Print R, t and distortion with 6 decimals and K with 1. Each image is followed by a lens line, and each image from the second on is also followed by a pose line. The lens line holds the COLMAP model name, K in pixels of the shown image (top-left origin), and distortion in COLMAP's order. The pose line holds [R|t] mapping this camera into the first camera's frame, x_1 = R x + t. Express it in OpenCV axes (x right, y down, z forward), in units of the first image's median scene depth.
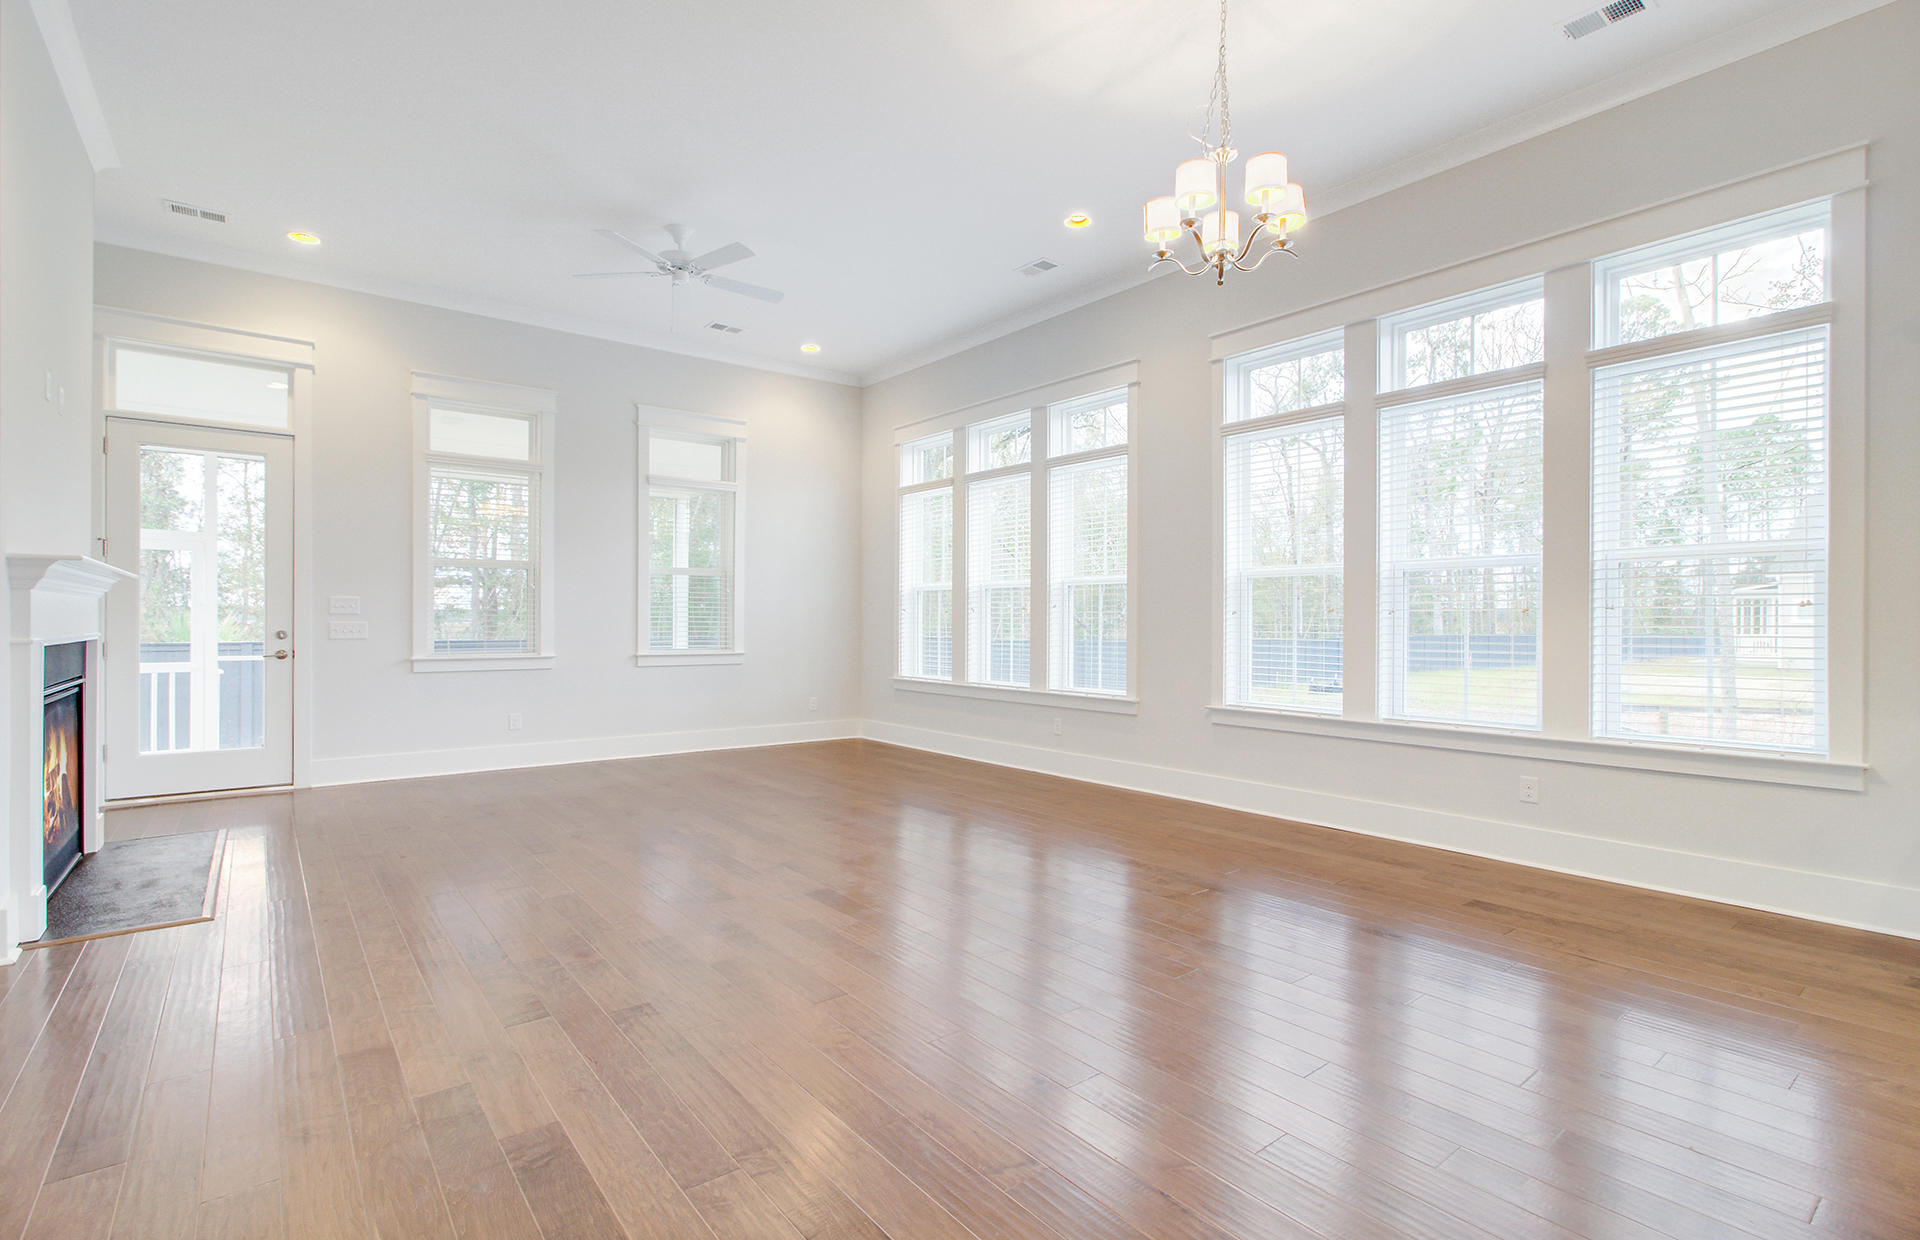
lens RADIAL K [[879.5, 0, 960.0], [0, 879.5, 620.0], [0, 0, 1]] dist [-0.003691, 0.000008]
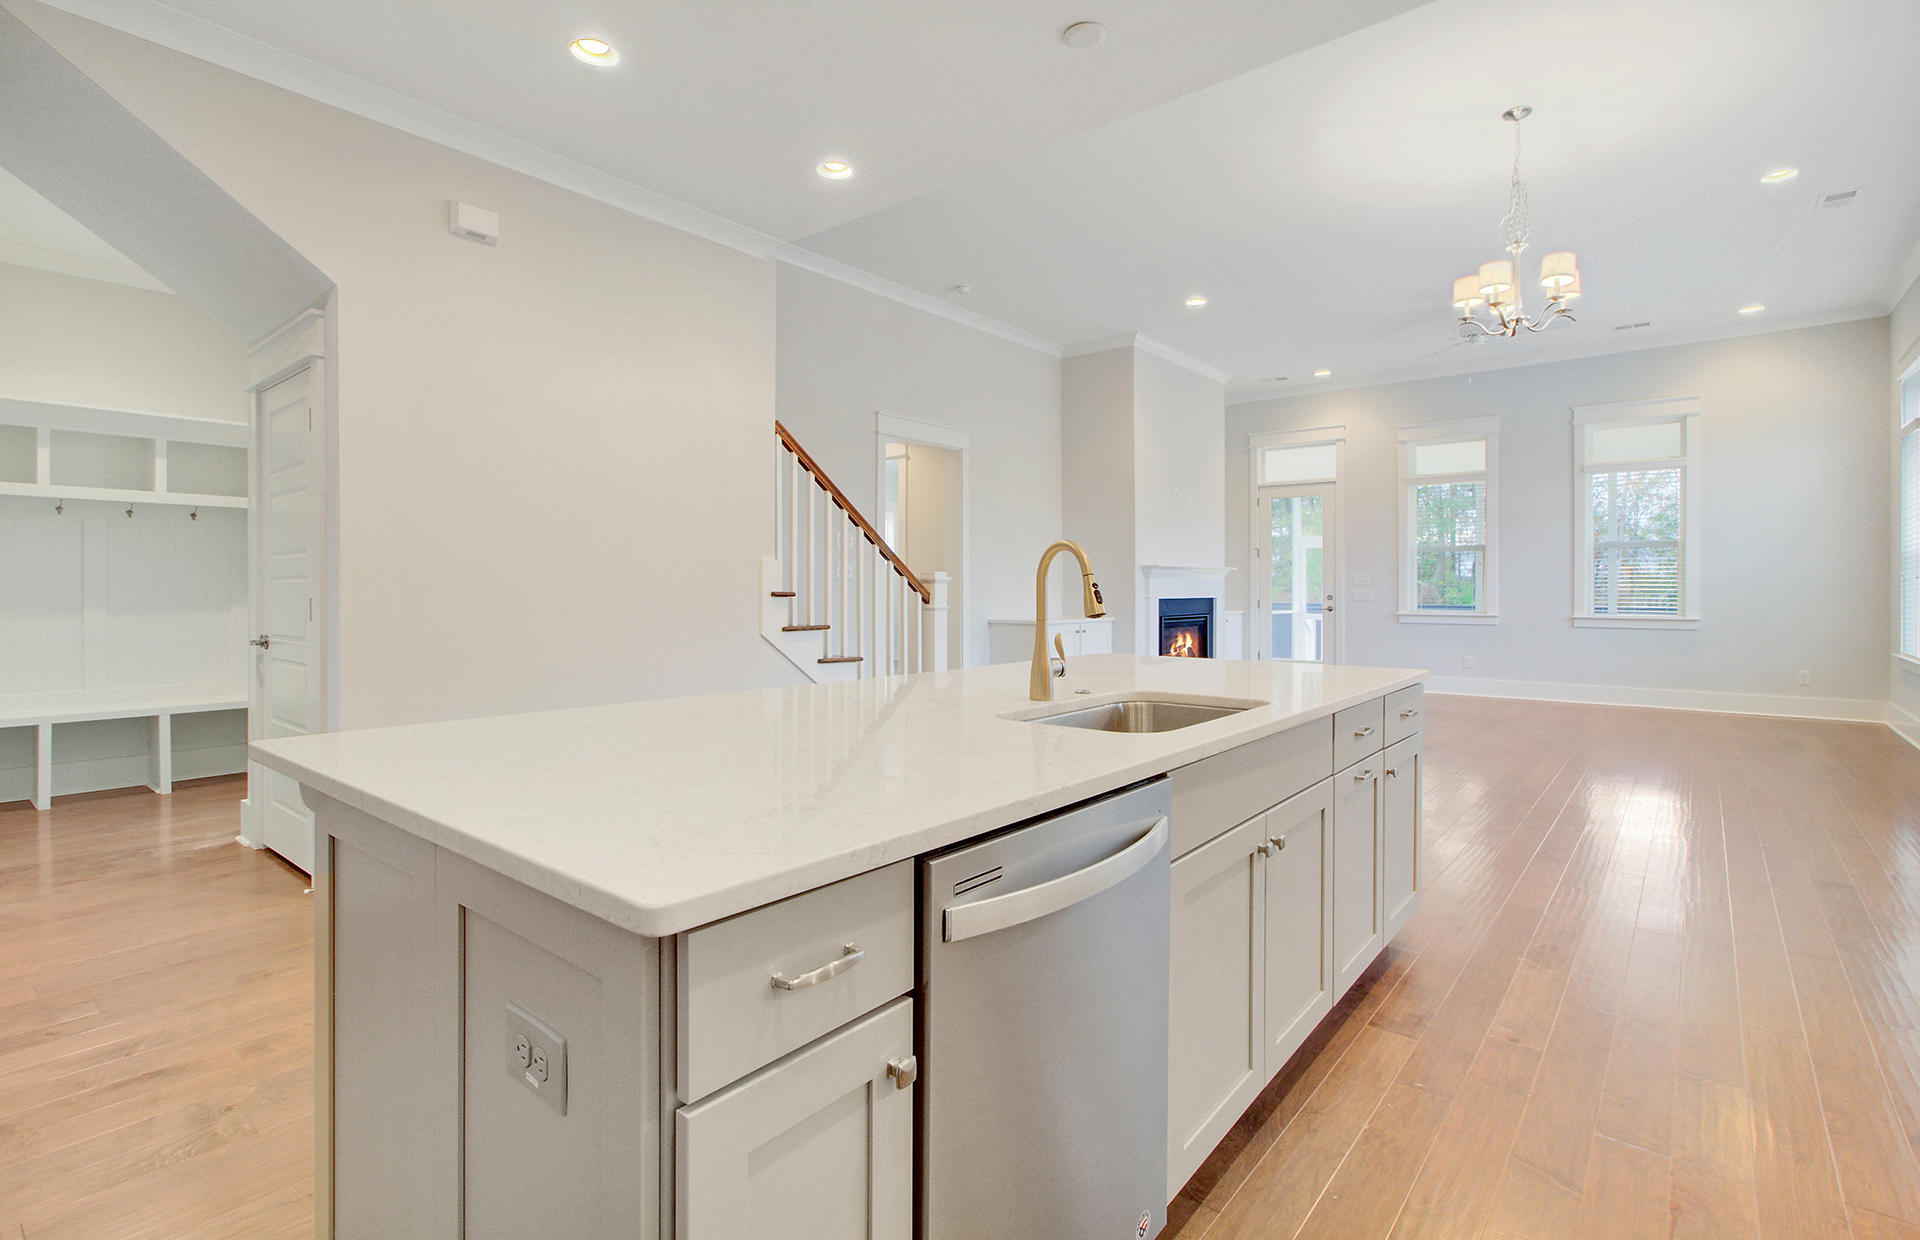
lens RADIAL K [[889.1, 0, 964.6], [0, 889.1, 597.0], [0, 0, 1]] dist [-0.001162, 0.000950]
pose [[0.204565, 0.004772, -0.978841, 0.651386], [-0.004452, 0.999982, 0.003945, 0.010316], [0.978843, 0.003551, 0.204583, -0.055065]]
